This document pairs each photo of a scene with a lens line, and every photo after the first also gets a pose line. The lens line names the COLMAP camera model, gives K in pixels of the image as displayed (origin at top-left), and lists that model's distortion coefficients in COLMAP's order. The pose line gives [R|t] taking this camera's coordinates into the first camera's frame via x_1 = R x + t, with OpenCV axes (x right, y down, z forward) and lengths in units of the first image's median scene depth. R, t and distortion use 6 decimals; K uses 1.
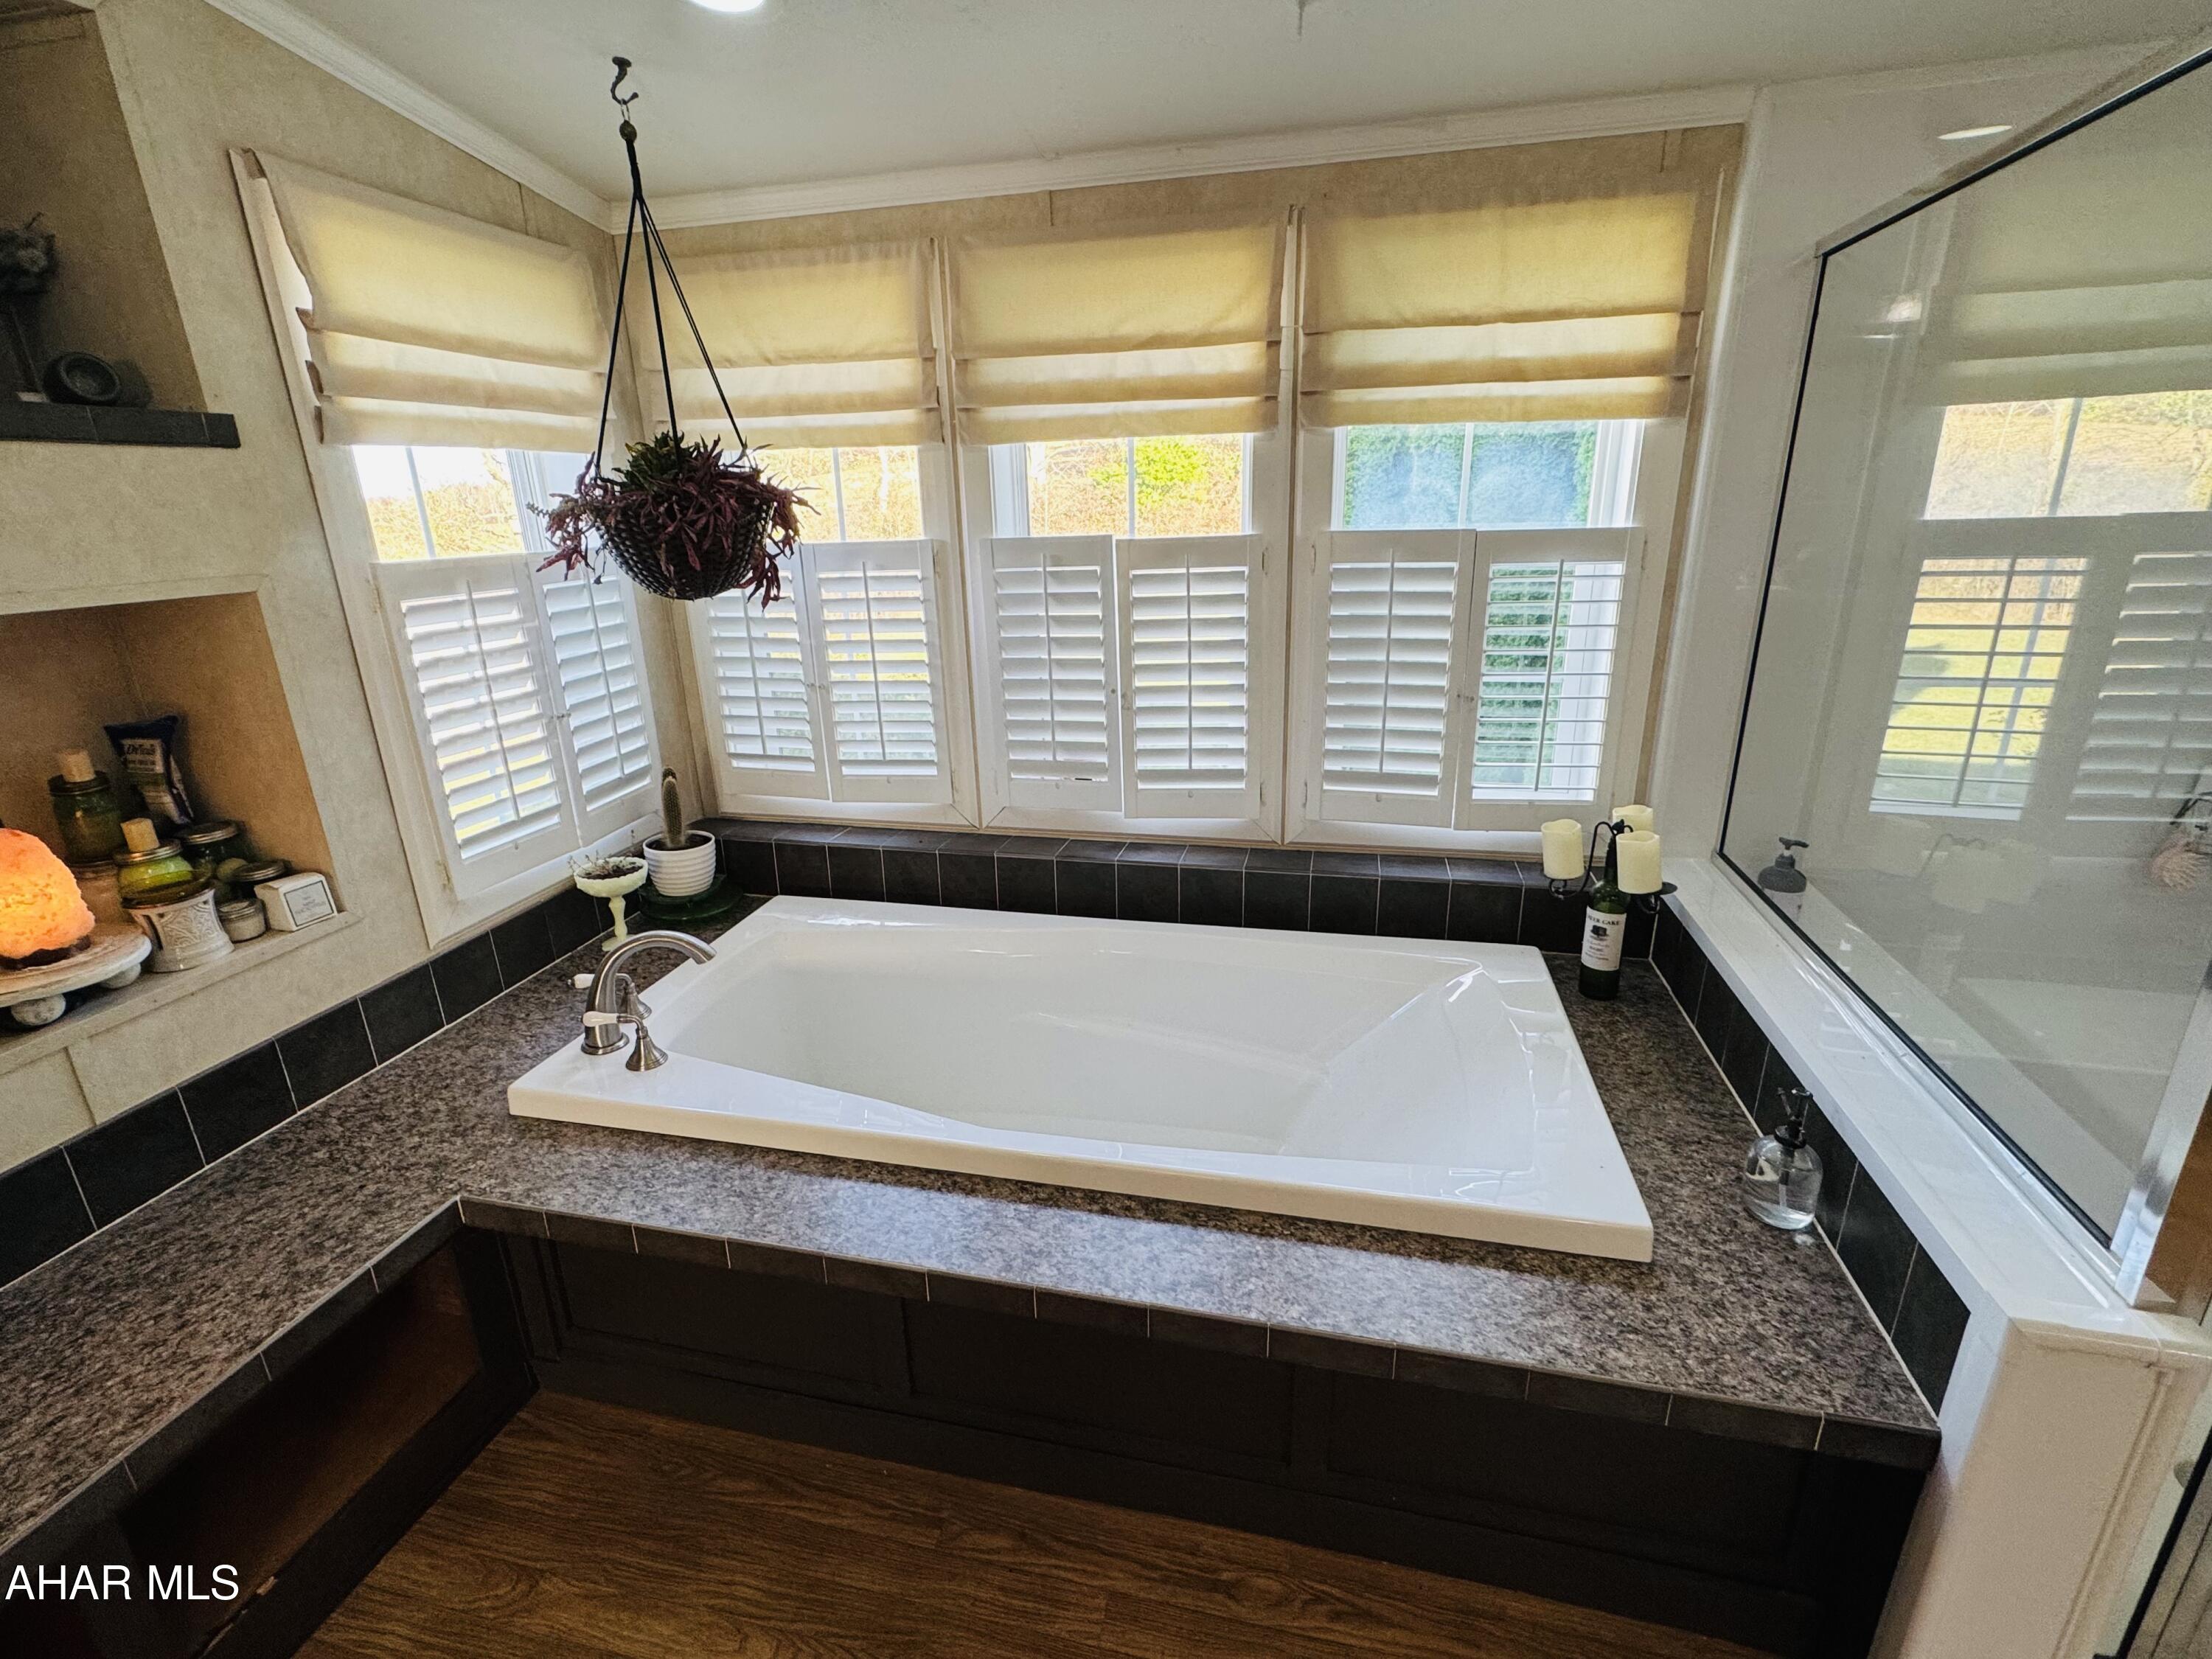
lens RADIAL K [[1020.4, 0, 1097.8], [0, 1020.4, 832.4], [0, 0, 1]] dist [0.001261, 0.000344]
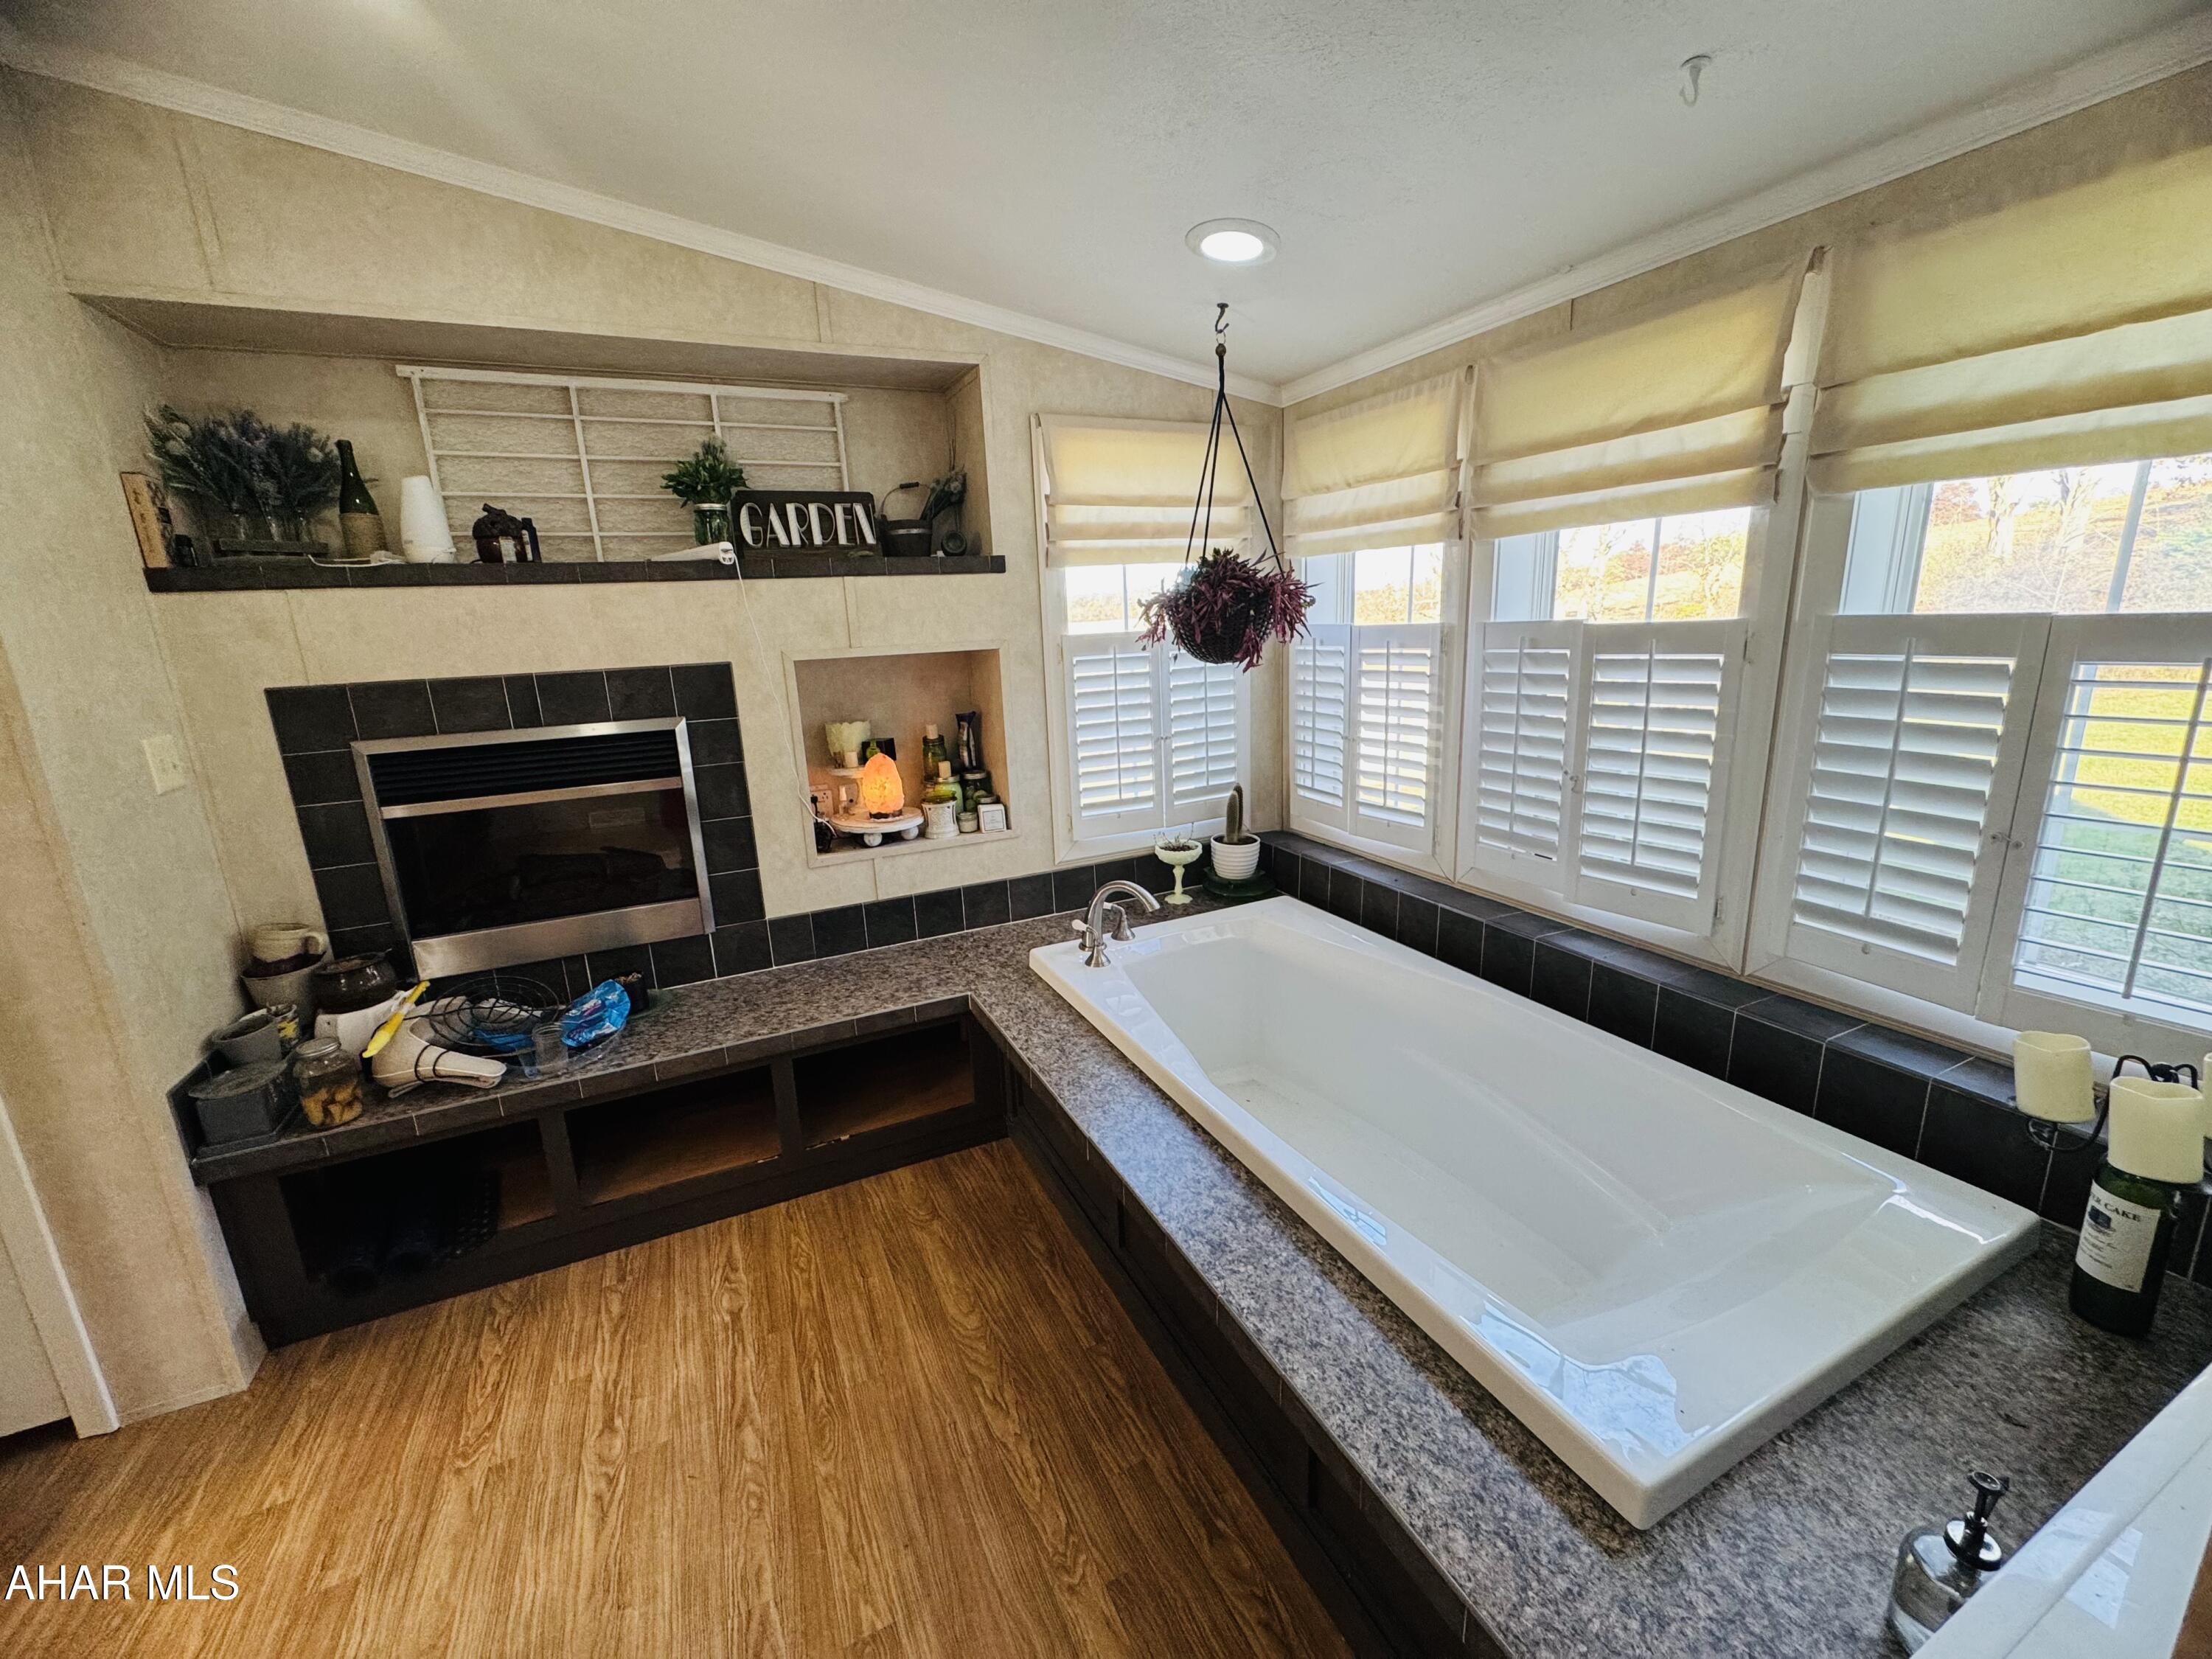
lens RADIAL K [[886.8, 0, 1097.8], [0, 886.8, 828.8], [0, 0, 1]] dist [0.000846, 0.000458]
pose [[0.623290, 0.182436, -0.760412, 0.448470], [-0.220157, 0.974011, 0.053225, -0.033070], [0.750360, 0.134236, 0.647256, 0.106948]]
